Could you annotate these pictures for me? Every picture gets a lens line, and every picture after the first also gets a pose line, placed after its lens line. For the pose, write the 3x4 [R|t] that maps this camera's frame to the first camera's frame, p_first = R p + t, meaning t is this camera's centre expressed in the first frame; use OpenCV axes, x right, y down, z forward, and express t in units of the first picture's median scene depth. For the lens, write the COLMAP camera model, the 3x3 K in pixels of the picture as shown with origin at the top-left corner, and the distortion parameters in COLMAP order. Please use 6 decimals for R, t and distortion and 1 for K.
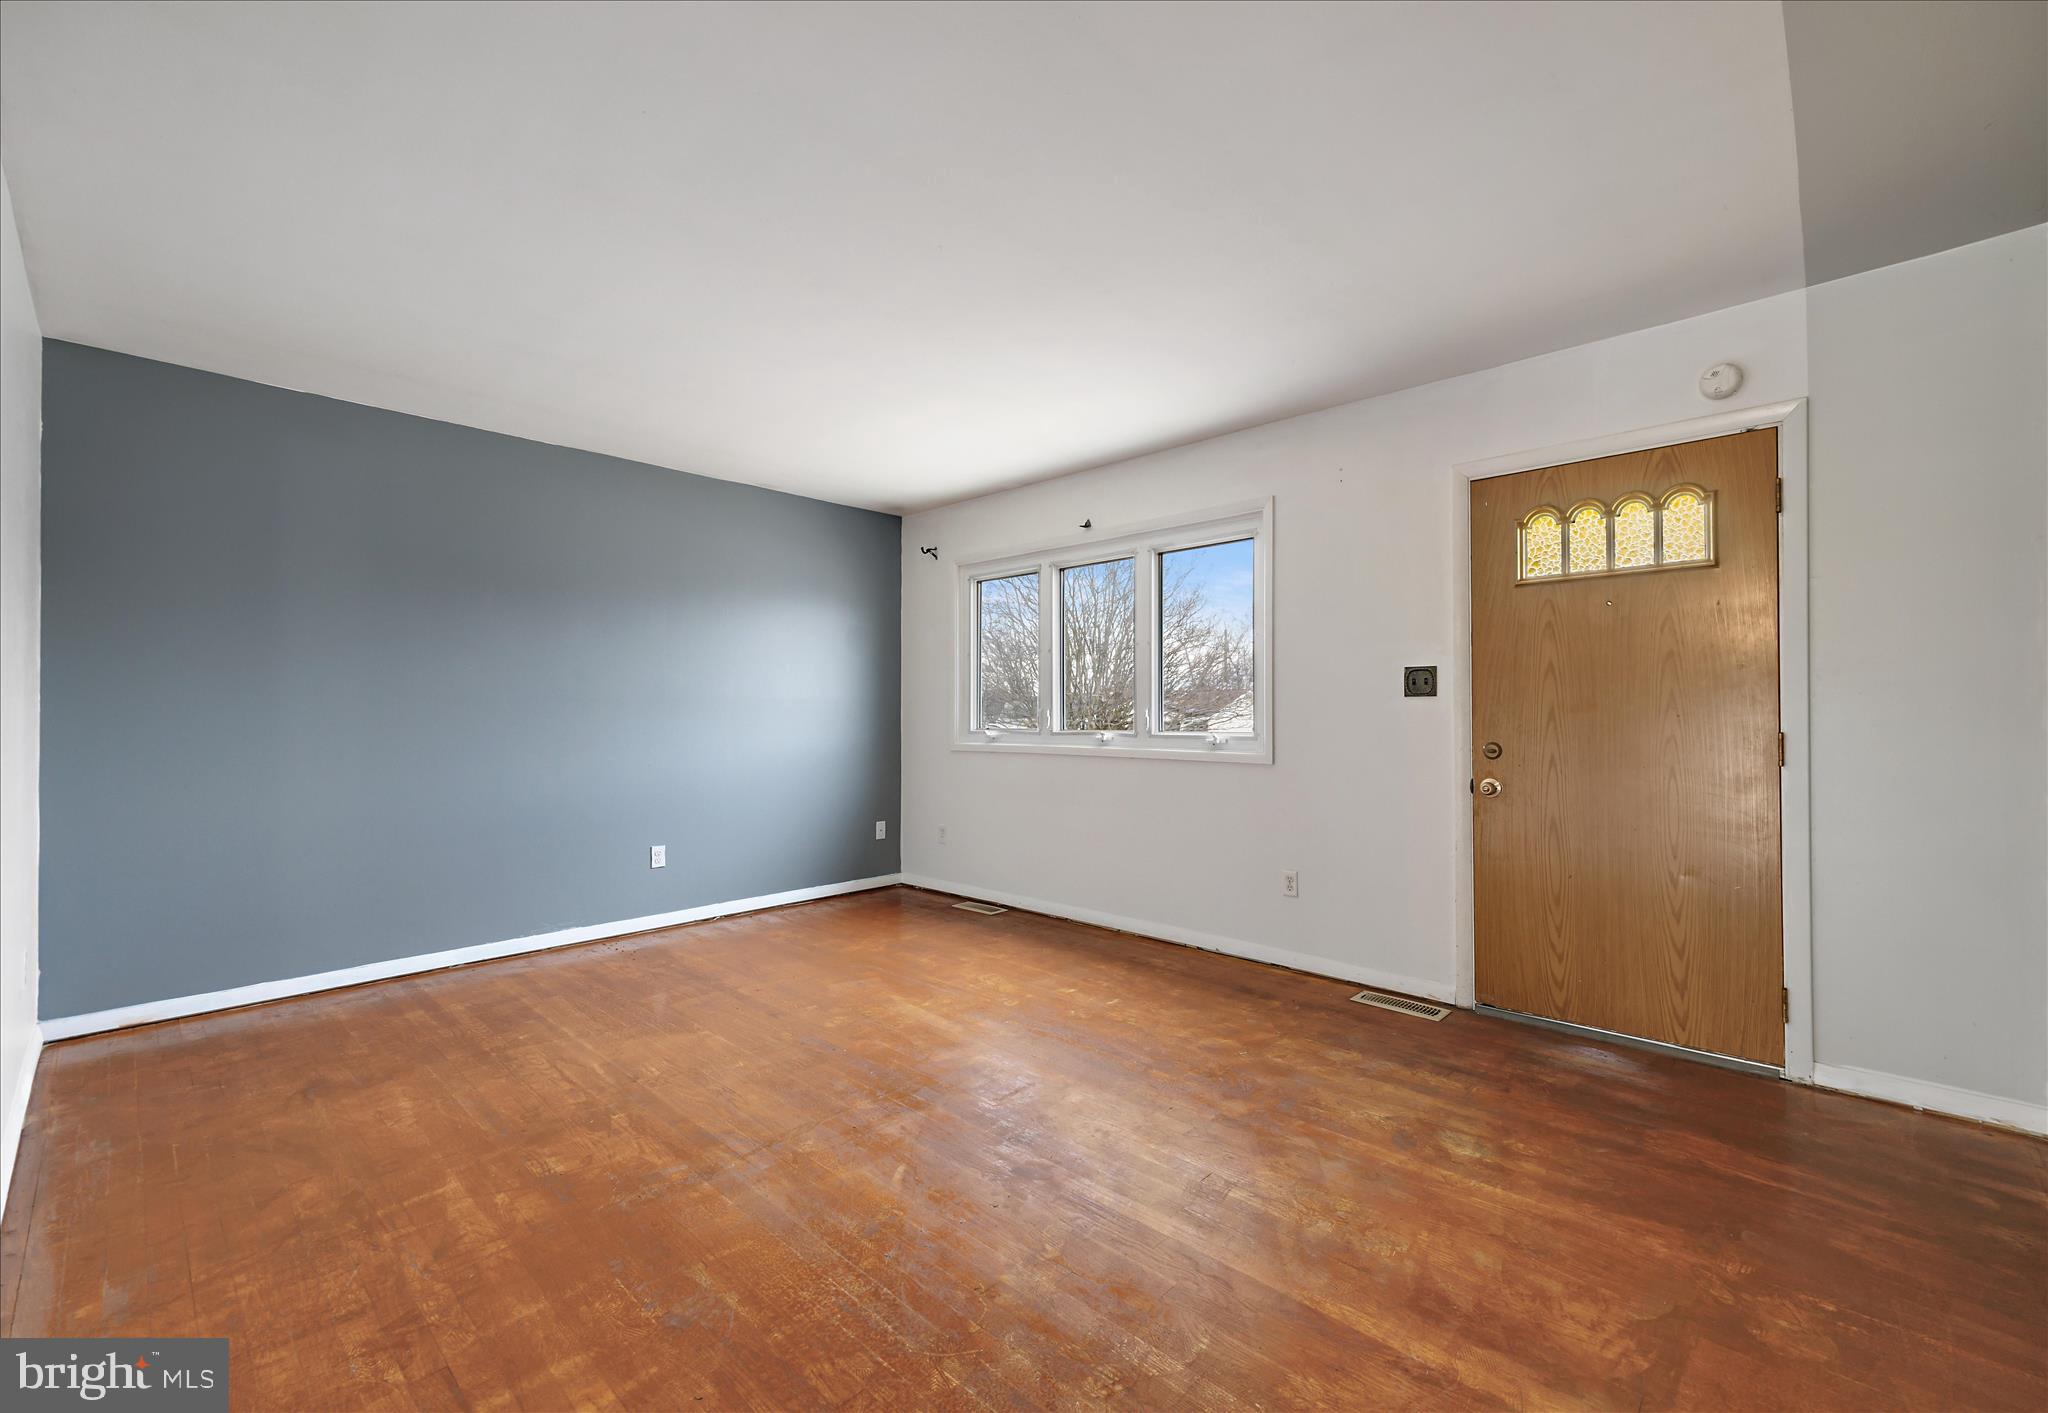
lens RADIAL K [[844.2, 0, 1062.6], [0, 844.2, 704.4], [0, 0, 1]] dist [0.009100, -0.000430]
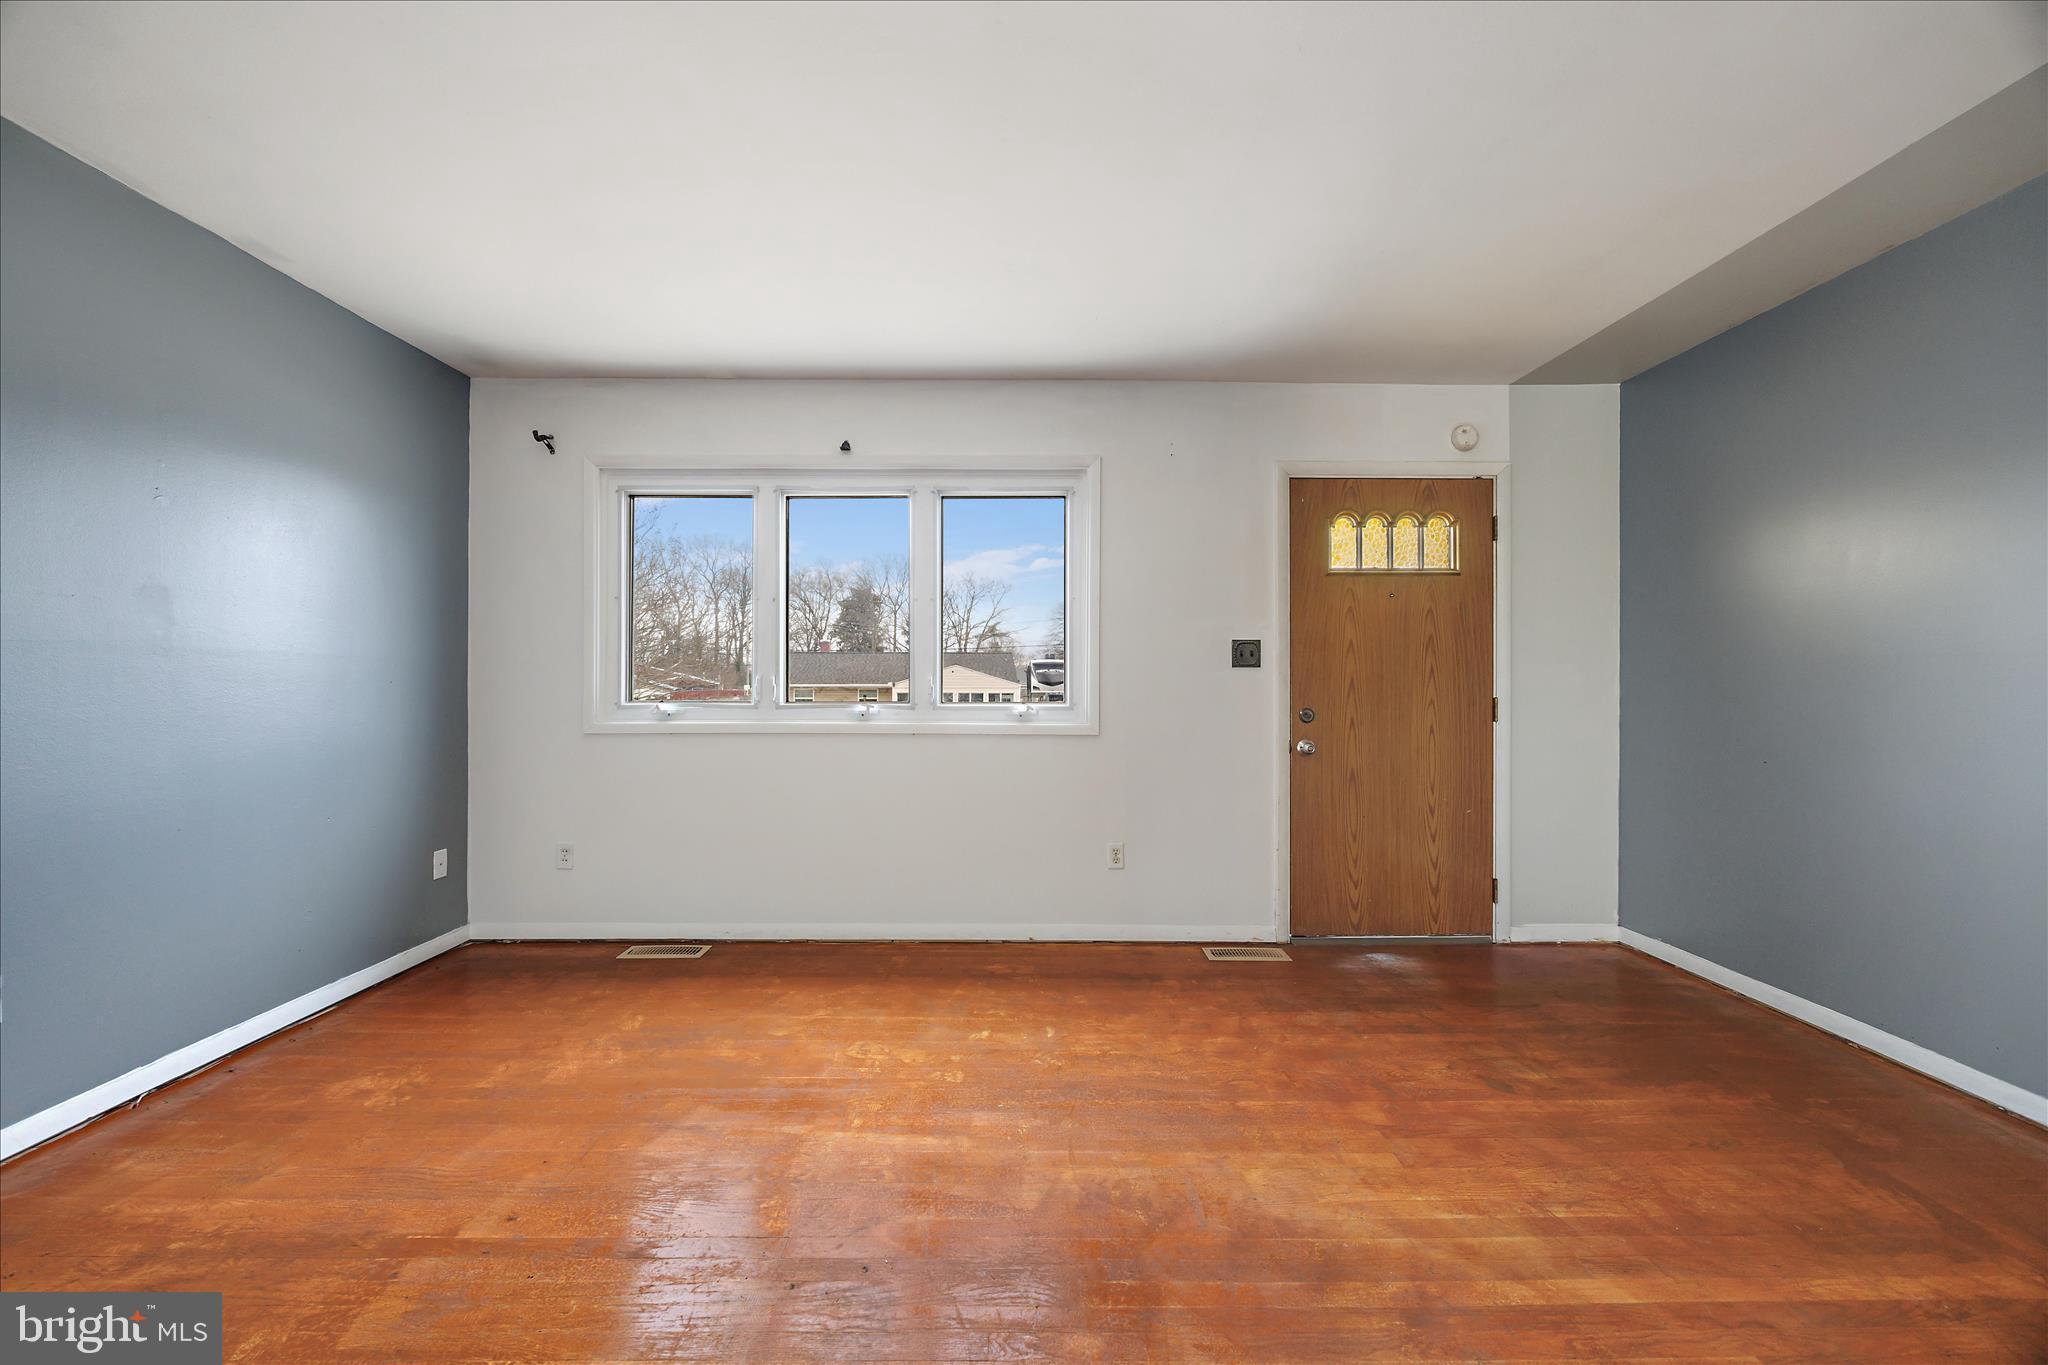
lens RADIAL K [[772.7, 0, 1023.6], [0, 772.7, 678.7], [0, 0, 1]] dist [-0.002034, 0.000644]
pose [[0.738797, 0.001870, 0.673925, -0.480426], [-0.011530, 0.999885, 0.009864, -0.001412], [-0.673829, -0.015058, 0.738734, 0.475357]]
